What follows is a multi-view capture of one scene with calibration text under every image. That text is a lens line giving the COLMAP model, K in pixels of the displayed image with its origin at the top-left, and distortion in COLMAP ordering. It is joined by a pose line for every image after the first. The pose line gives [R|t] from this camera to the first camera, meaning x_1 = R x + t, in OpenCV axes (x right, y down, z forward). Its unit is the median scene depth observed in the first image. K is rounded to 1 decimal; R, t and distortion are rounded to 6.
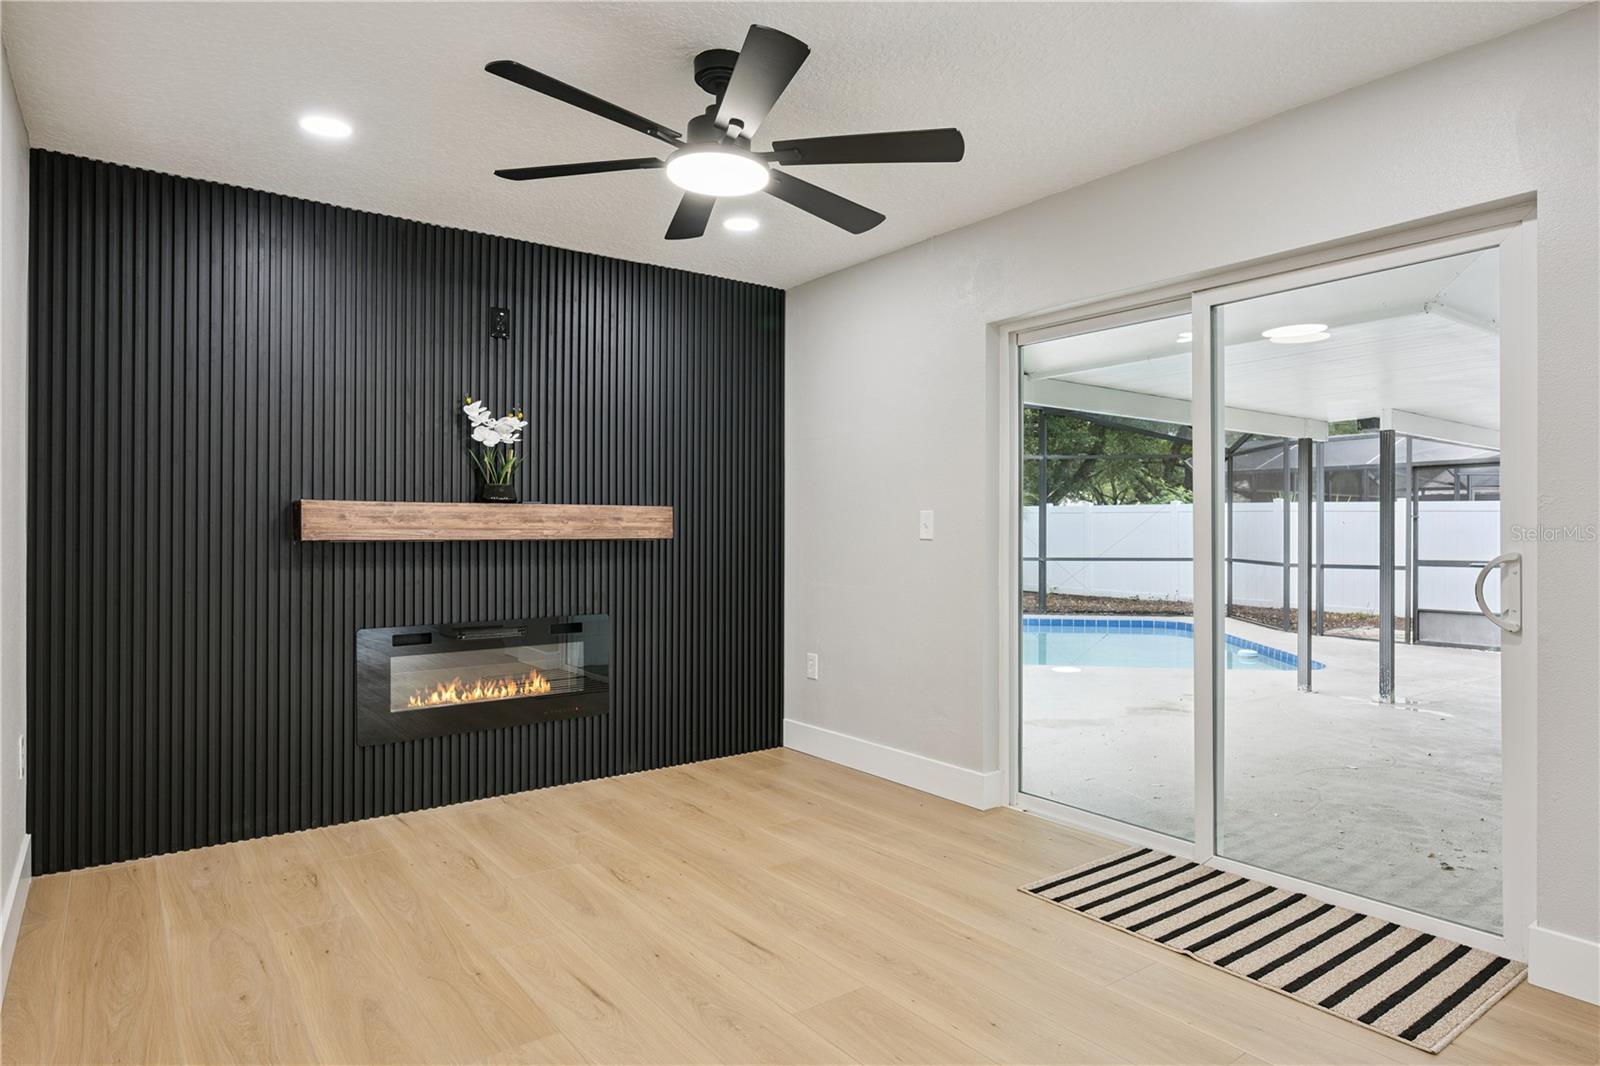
lens RADIAL K [[919.5, 0, 800.0], [0, 919.5, 533.0], [0, 0, 1]] dist [-0.000935, -0.001721]
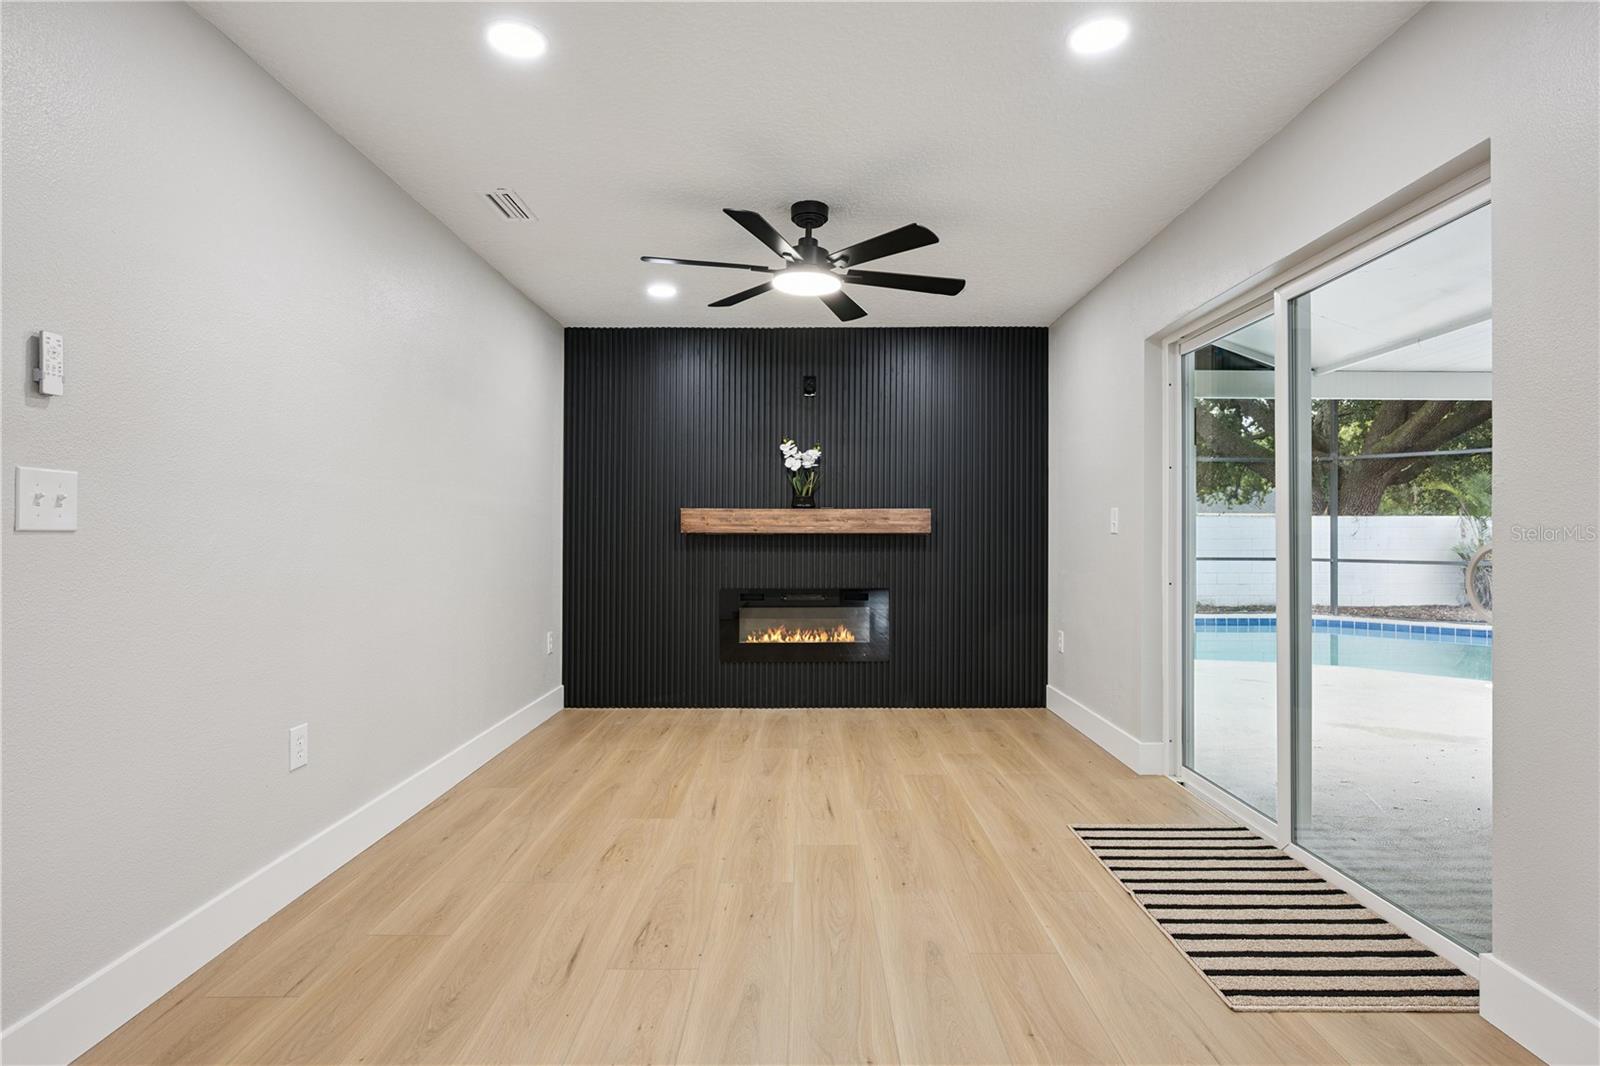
lens RADIAL K [[776.5, 0, 826.2], [0, 776.5, 548.0], [0, 0, 1]] dist [-0.029438, 0.009368]
pose [[0.816481, 0.017431, -0.577110, 0.422983], [-0.009327, 0.999812, 0.017003, 0.009144], [0.577297, -0.008500, 0.816490, 0.001327]]
